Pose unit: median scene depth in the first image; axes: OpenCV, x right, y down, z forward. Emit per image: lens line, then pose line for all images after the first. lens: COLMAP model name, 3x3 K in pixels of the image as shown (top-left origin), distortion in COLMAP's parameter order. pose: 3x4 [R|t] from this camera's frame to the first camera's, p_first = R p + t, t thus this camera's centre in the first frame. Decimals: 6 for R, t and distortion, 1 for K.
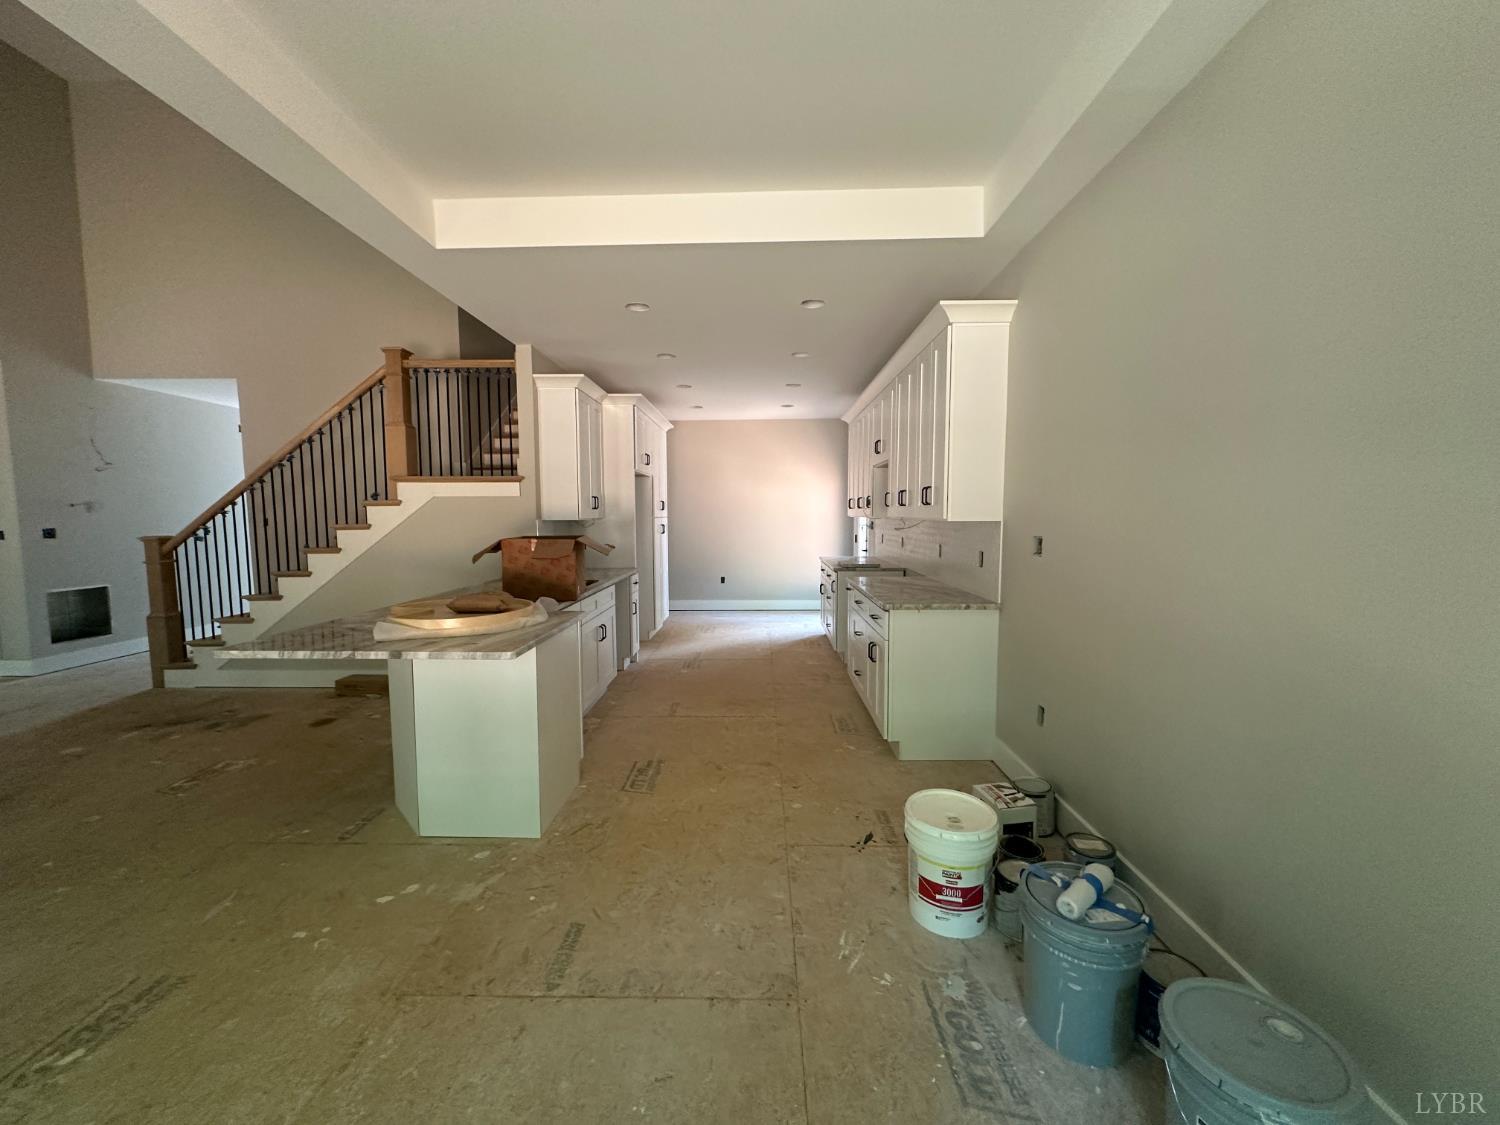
lens RADIAL K [[599.5, 0, 750.0], [0, 599.5, 562.5], [0, 0, 1]] dist [-0.001553, 0.000458]
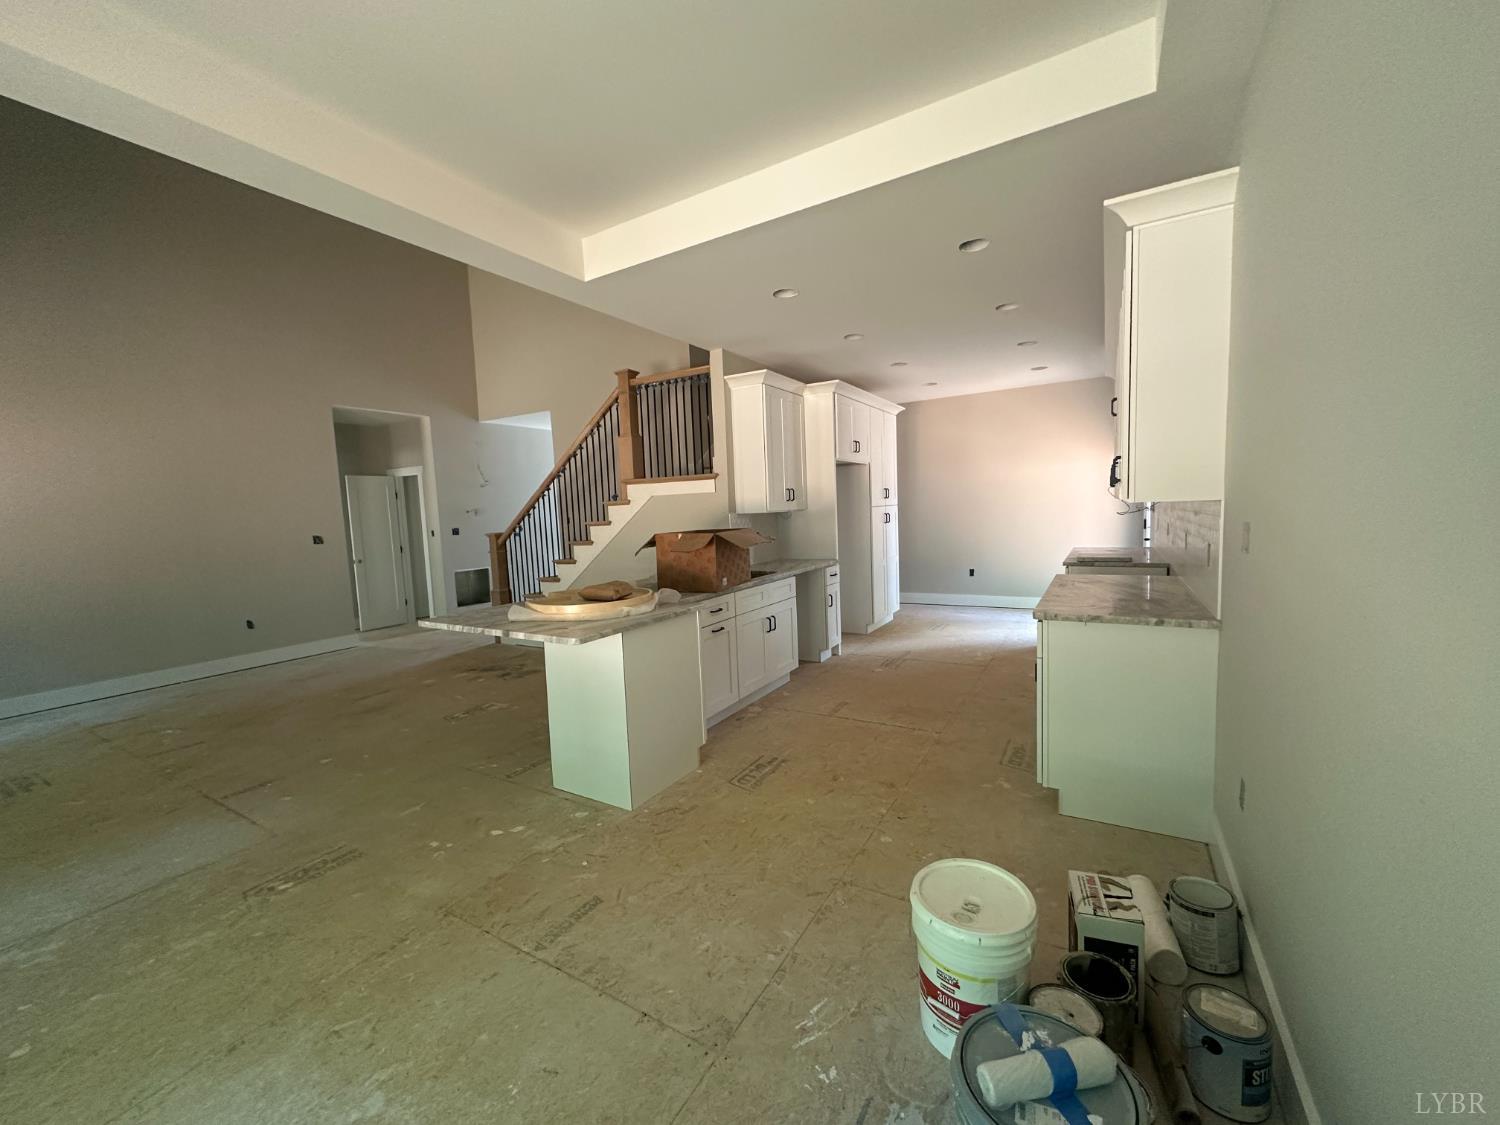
lens RADIAL K [[599.5, 0, 750.0], [0, 599.5, 562.5], [0, 0, 1]] dist [-0.001553, 0.000458]
pose [[0.867239, 0.013600, -0.497706, 0.229749], [-0.003160, 0.999757, 0.021813, -0.008794], [0.497882, -0.017345, 0.867072, 0.108198]]
